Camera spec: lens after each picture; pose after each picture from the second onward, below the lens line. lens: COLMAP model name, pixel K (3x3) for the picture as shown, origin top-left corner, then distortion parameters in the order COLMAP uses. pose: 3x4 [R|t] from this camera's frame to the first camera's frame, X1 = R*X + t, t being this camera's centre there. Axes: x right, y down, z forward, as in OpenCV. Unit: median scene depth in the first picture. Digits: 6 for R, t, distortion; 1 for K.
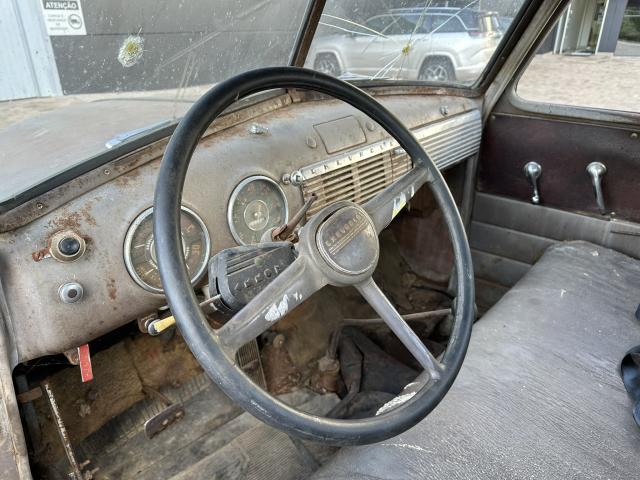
lens RADIAL K [[459.4, 0, 317.4], [0, 459.4, 242.3], [0, 0, 1]] dist [-0.022526, 0.003154]
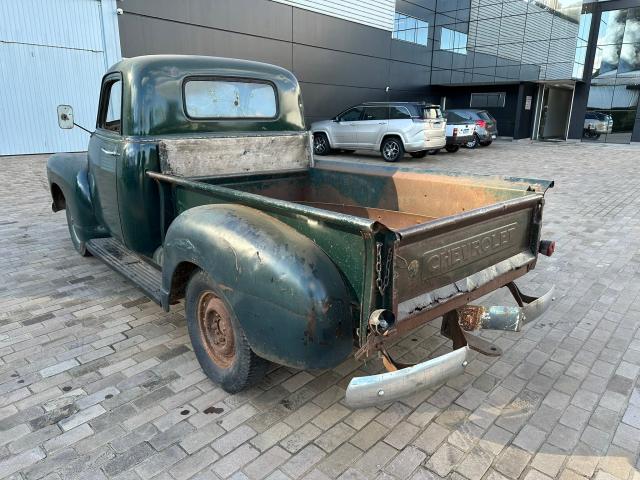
lens RADIAL K [[445.7, 0, 322.0], [0, 445.7, 235.6], [0, 0, 1]] dist [0.053442, -0.058444]
pose [[0.994329, 0.047787, -0.095010, 0.235319], [-0.064270, 0.981781, -0.178818, 0.185894], [0.084734, 0.183910, 0.979284, -0.366270]]
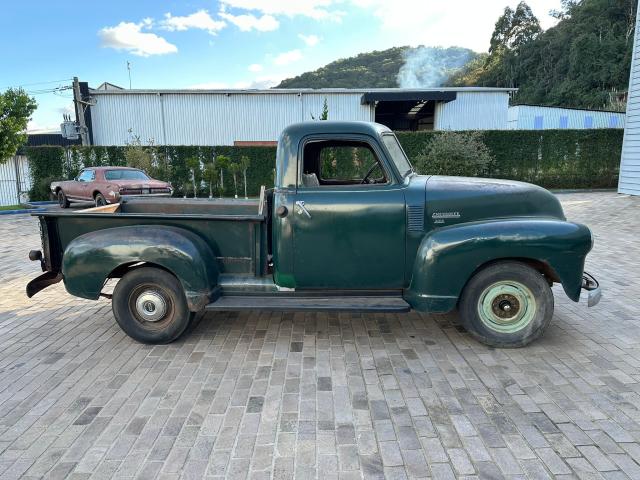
lens RADIAL K [[445.7, 0, 322.0], [0, 445.7, 235.6], [0, 0, 1]] dist [0.053442, -0.058444]
pose [[-0.803671, 0.111841, -0.584469, 0.403290], [-0.244837, 0.833048, 0.496070, -0.219197], [0.542372, 0.541777, -0.642114, 0.458502]]
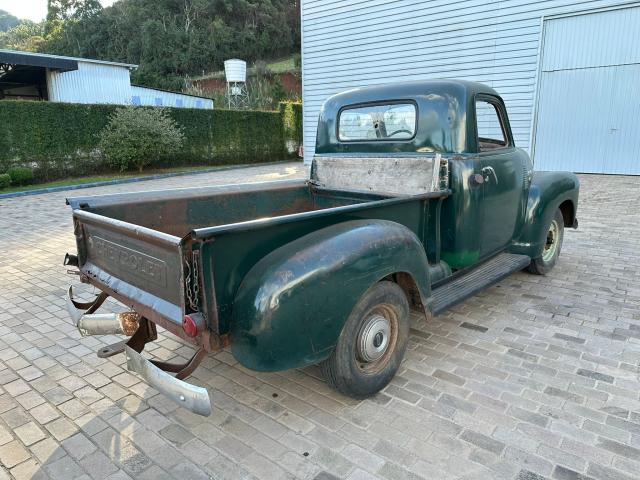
lens RADIAL K [[445.7, 0, 322.0], [0, 445.7, 235.6], [0, 0, 1]] dist [0.053442, -0.058444]
pose [[-0.046846, 0.224640, -0.973315, 0.580473], [-0.415902, 0.881524, 0.223472, 0.005838], [0.908202, 0.415273, 0.052133, 0.004365]]
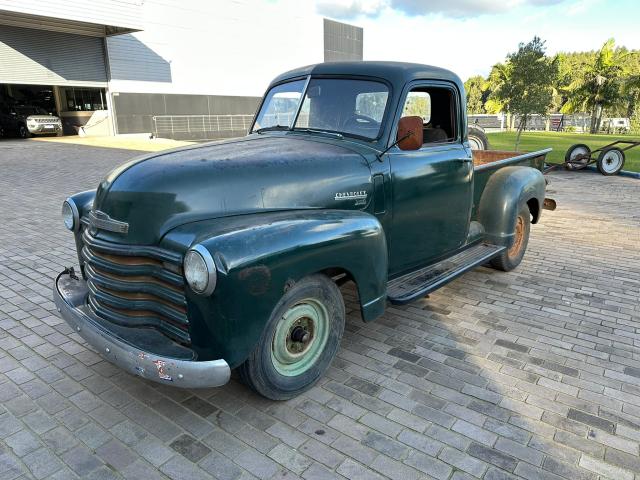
lens RADIAL K [[445.7, 0, 322.0], [0, 445.7, 235.6], [0, 0, 1]] dist [0.053442, -0.058444]
pose [[0.011759, -0.259296, 0.965726, -0.416565], [0.439498, 0.868844, 0.227931, -0.039342], [-0.898167, 0.421754, 0.124177, 0.095631]]
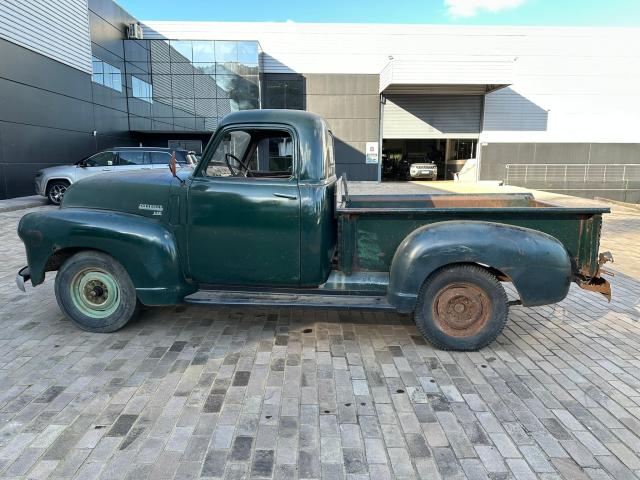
lens RADIAL K [[445.7, 0, 322.0], [0, 445.7, 235.6], [0, 0, 1]] dist [0.053442, -0.058444]
pose [[0.788579, -0.088732, 0.608498, -0.232444], [0.257446, 0.946279, -0.195647, 0.181371], [-0.558448, 0.310939, 0.769060, -0.336551]]
